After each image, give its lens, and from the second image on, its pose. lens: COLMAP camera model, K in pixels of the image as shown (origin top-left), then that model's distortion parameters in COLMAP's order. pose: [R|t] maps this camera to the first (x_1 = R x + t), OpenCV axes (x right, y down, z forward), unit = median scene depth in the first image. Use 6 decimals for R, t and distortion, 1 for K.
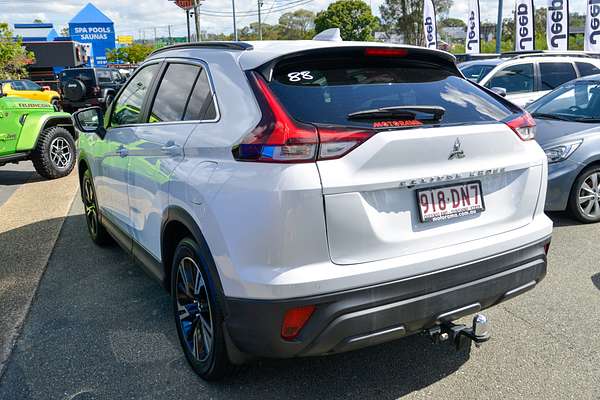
lens RADIAL K [[488.6, 0, 300.0], [0, 488.6, 205.1], [0, 0, 1]] dist [-0.013506, 0.003578]
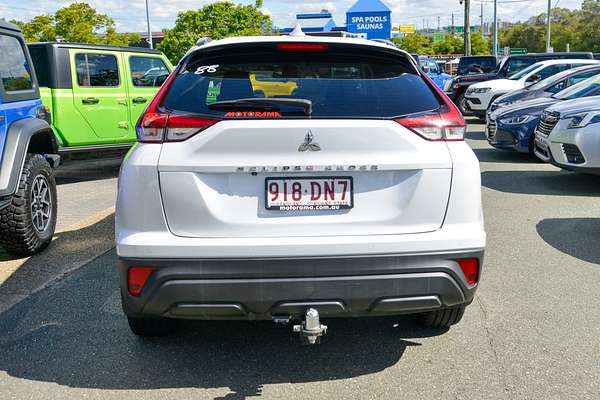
lens RADIAL K [[538.5, 0, 300.7], [0, 538.5, 195.6], [0, 0, 1]] dist [0.011429, 0.003088]
pose [[0.913267, 0.098150, -0.395362, 0.752959], [-0.110999, 0.993773, -0.009695, 0.009394], [0.391948, 0.052739, 0.918474, -0.028164]]
